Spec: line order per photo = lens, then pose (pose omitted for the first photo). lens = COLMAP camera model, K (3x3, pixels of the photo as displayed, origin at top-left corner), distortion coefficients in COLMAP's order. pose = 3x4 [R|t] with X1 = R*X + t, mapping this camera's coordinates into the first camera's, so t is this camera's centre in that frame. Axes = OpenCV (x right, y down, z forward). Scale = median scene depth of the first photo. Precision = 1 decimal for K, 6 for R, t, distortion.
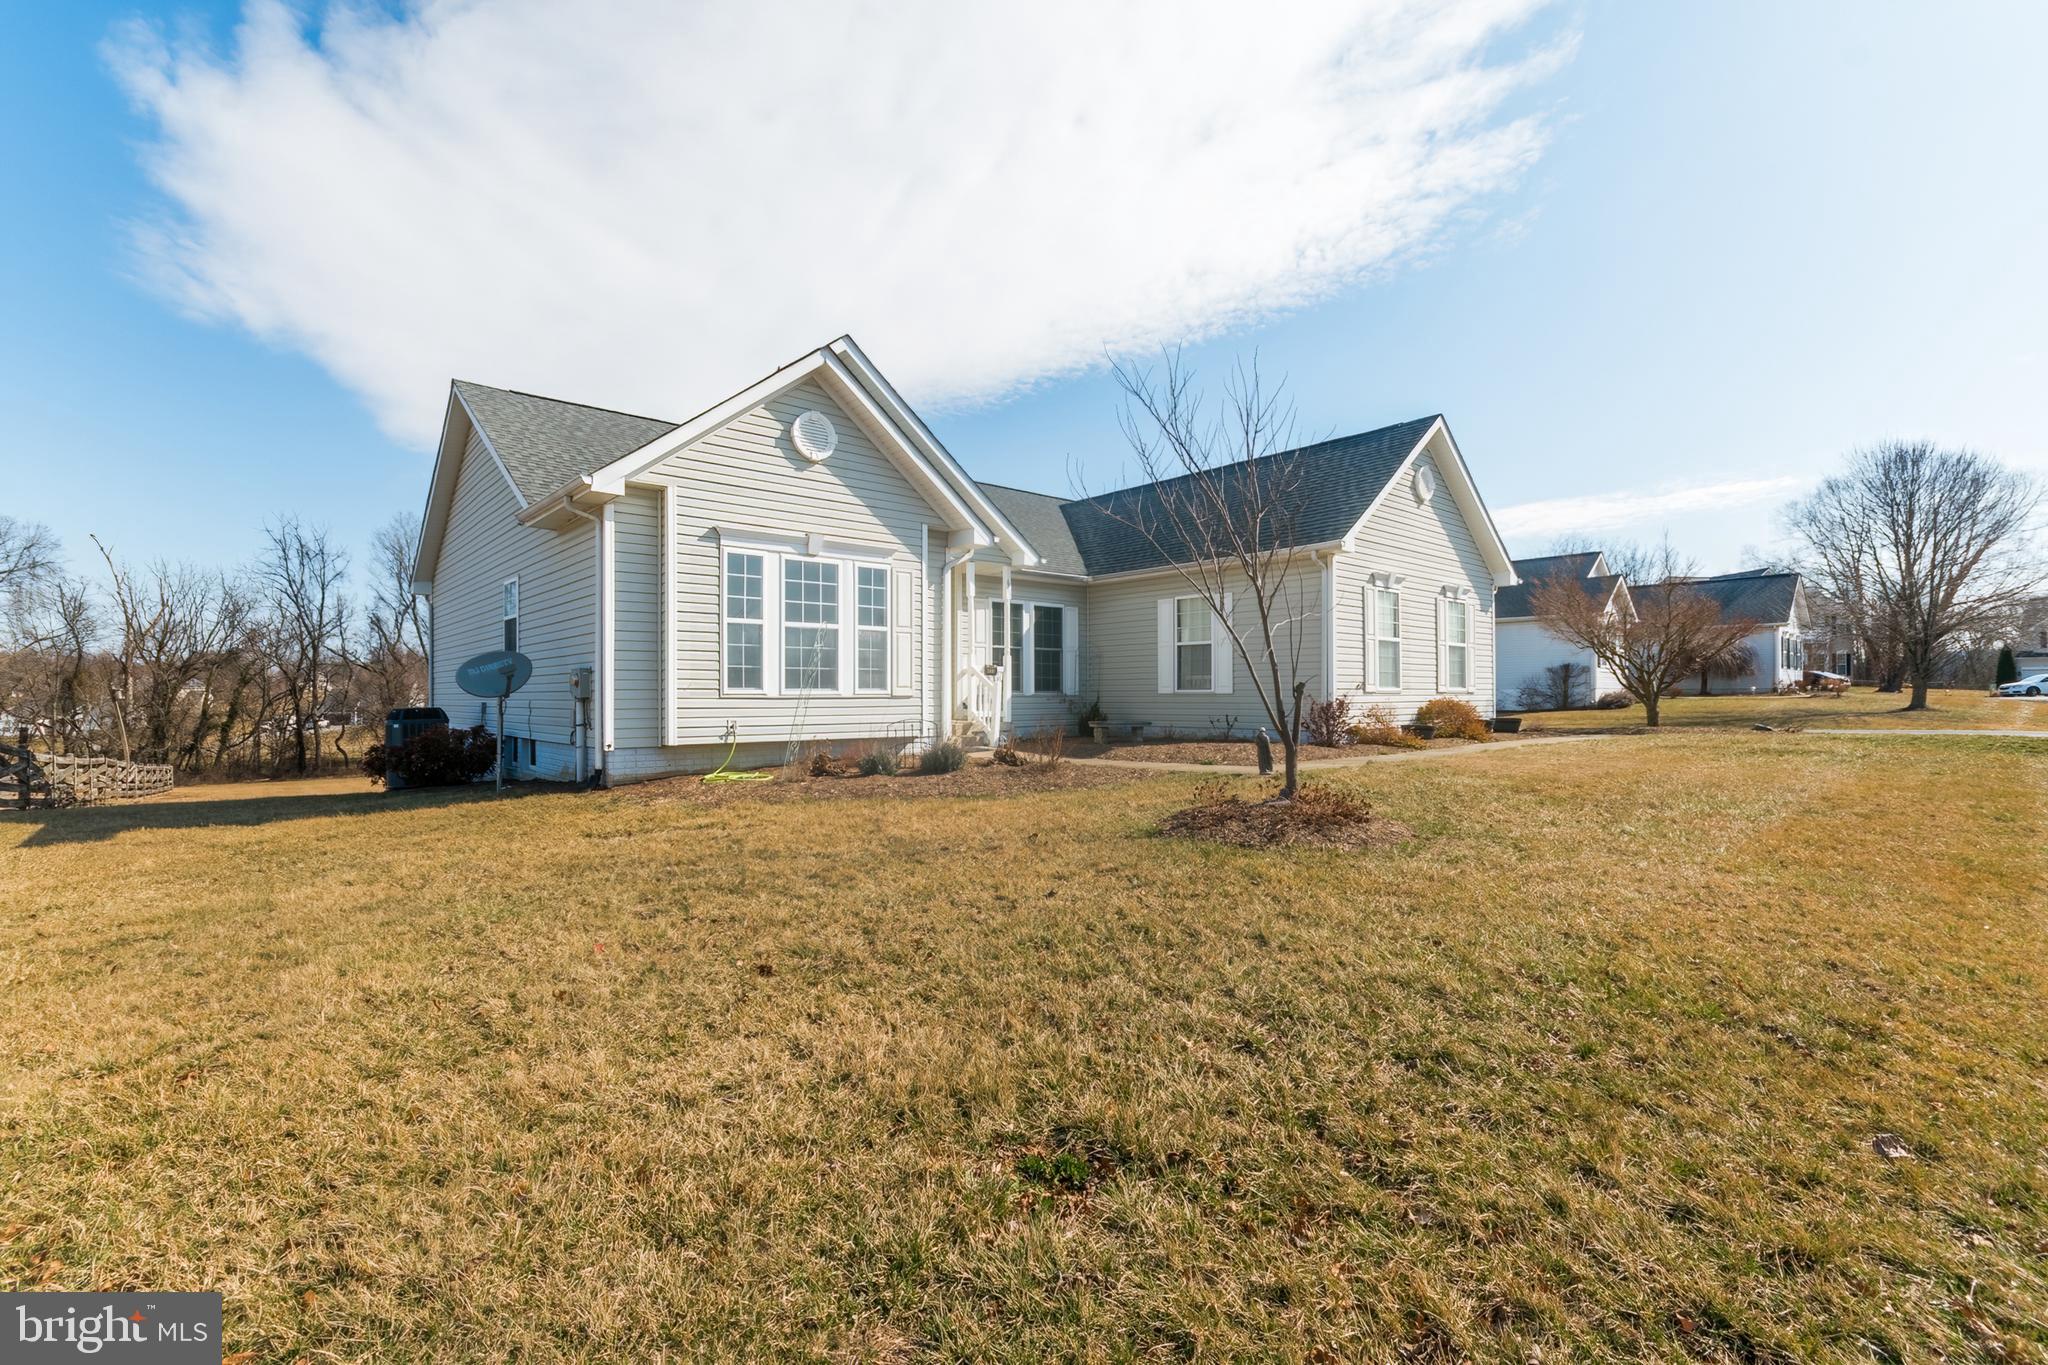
lens RADIAL K [[890.5, 0, 1019.3], [0, 890.5, 687.0], [0, 0, 1]] dist [0.003712, 0.000667]
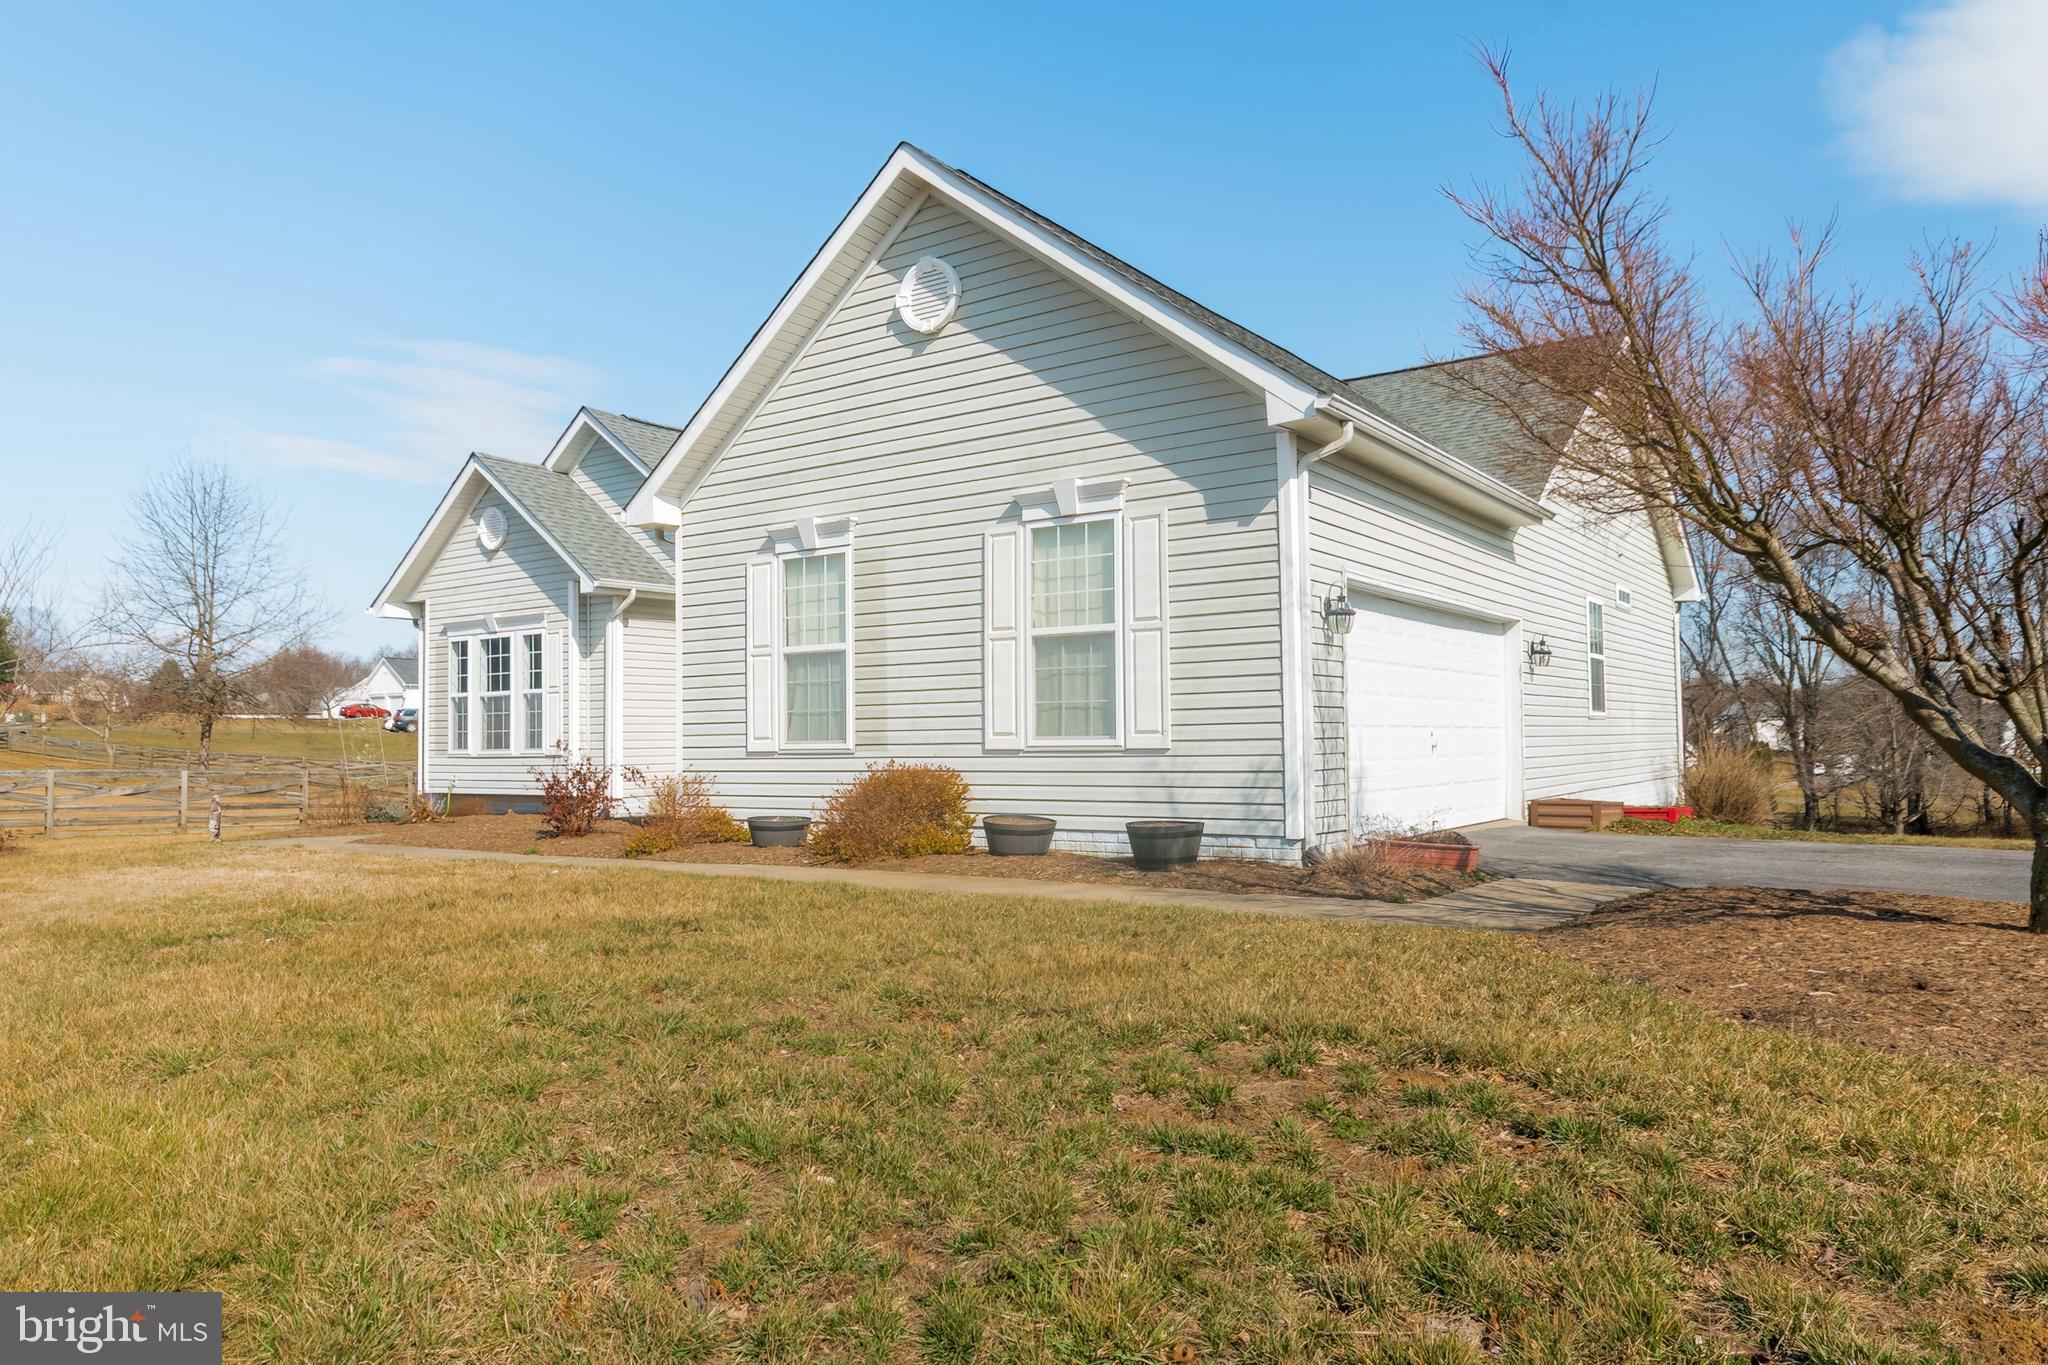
lens RADIAL K [[1339.0, 0, 1024.0], [0, 1339.0, 682.5], [0, 0, 1]] dist [0.010117, -0.011072]
pose [[0.238604, -0.042794, -0.970174, 1.574389], [0.023378, 0.998992, -0.038316, -0.001864], [0.970836, -0.013539, 0.239364, 1.230404]]
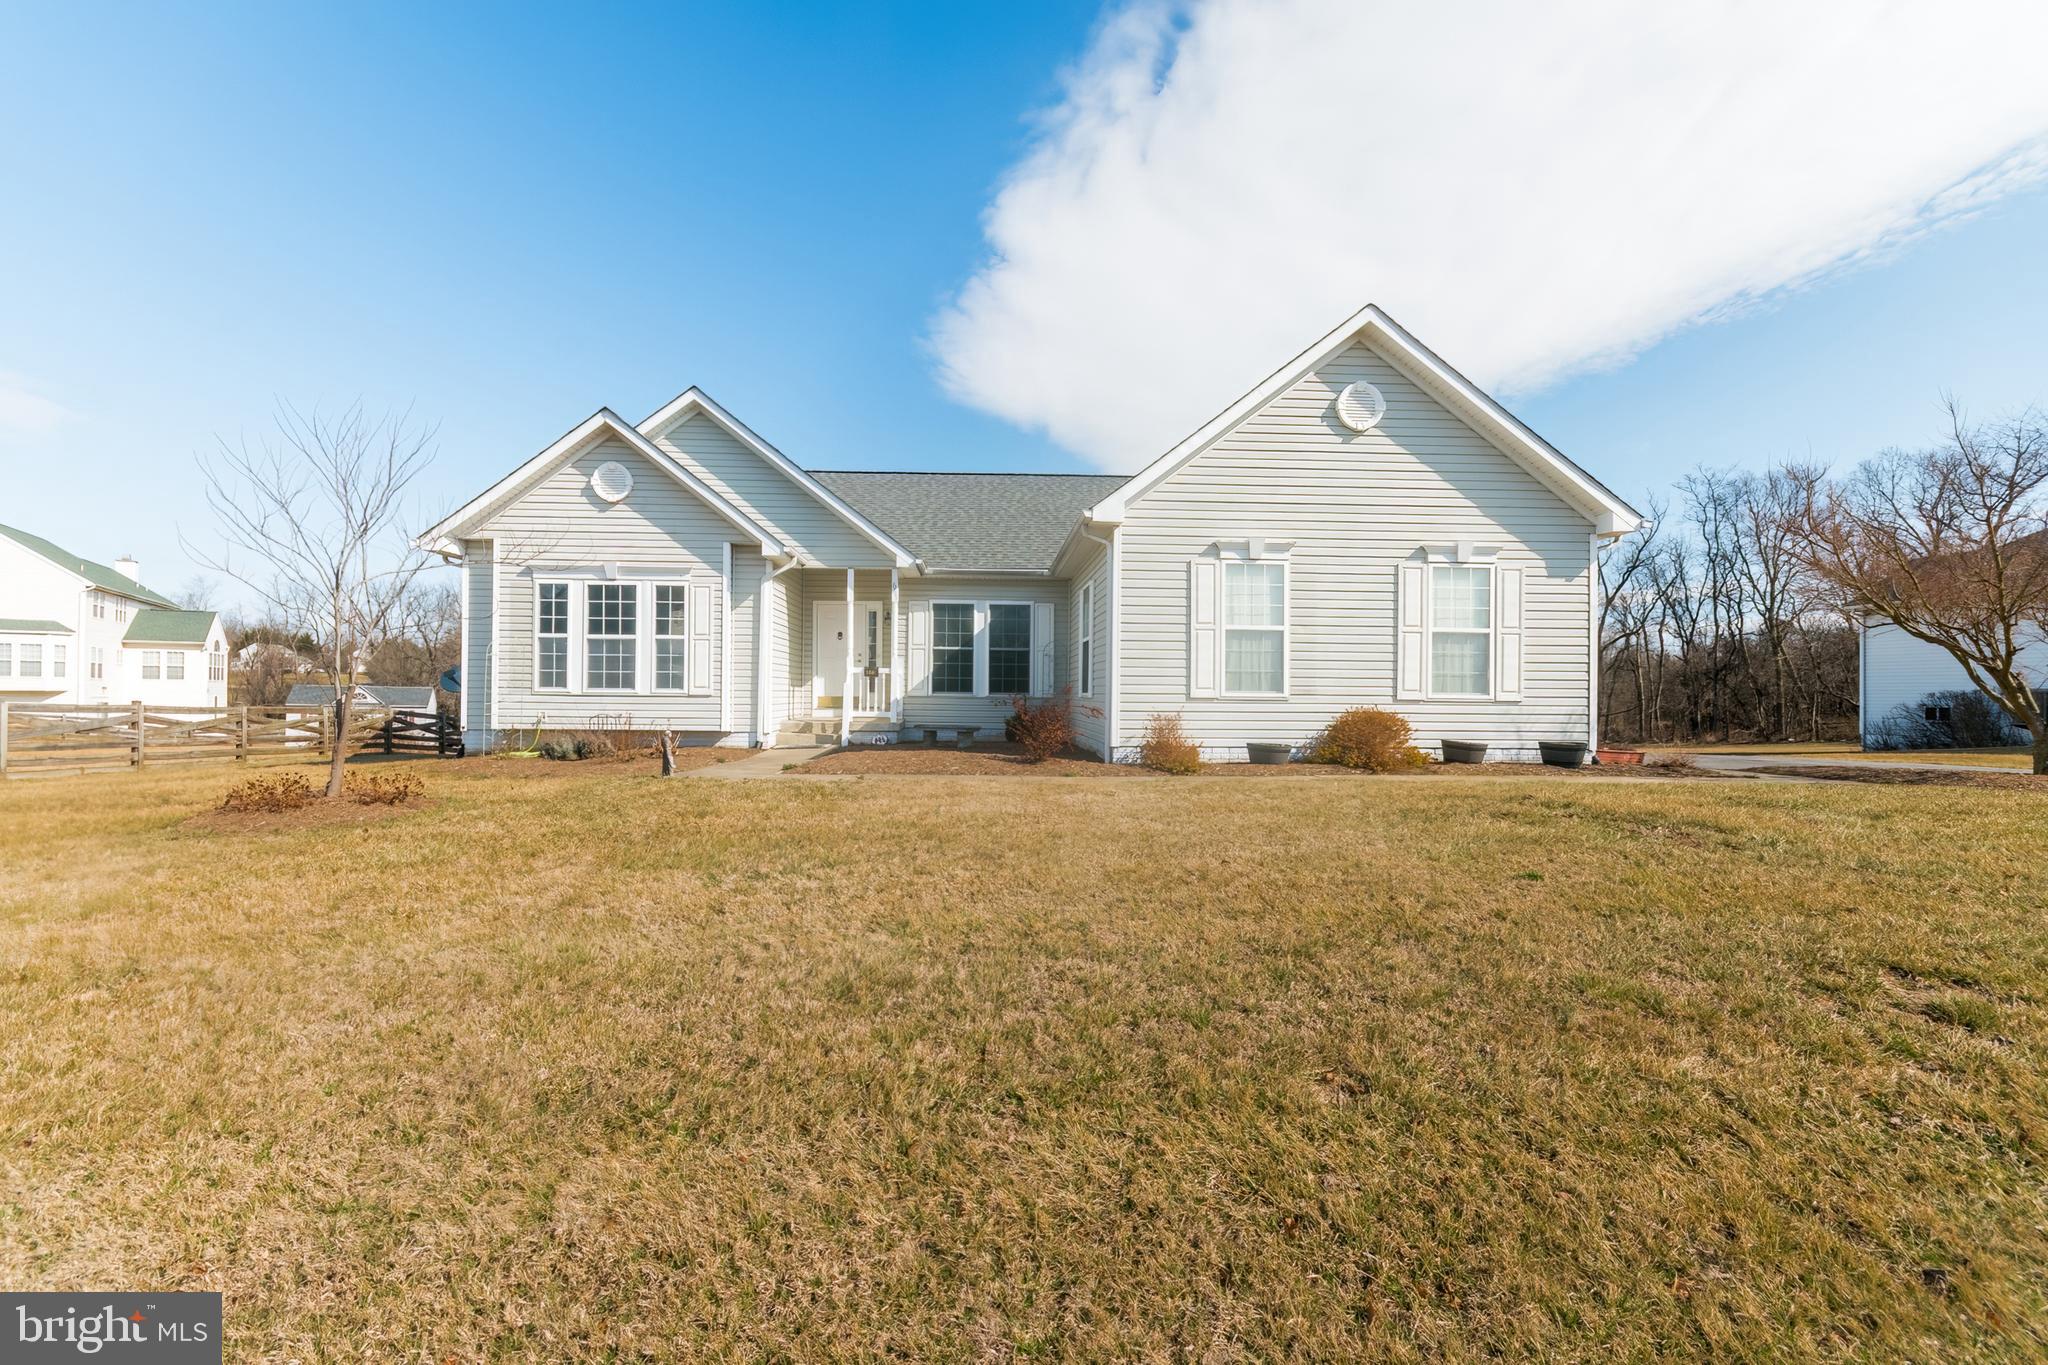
lens RADIAL K [[890.5, 0, 1019.3], [0, 890.5, 687.0], [0, 0, 1]] dist [0.003712, 0.000667]
pose [[0.782173, 0.006840, -0.623023, 0.959115], [-0.005319, 0.999977, 0.004302, -0.007944], [0.623038, -0.000051, 0.782192, 0.384640]]
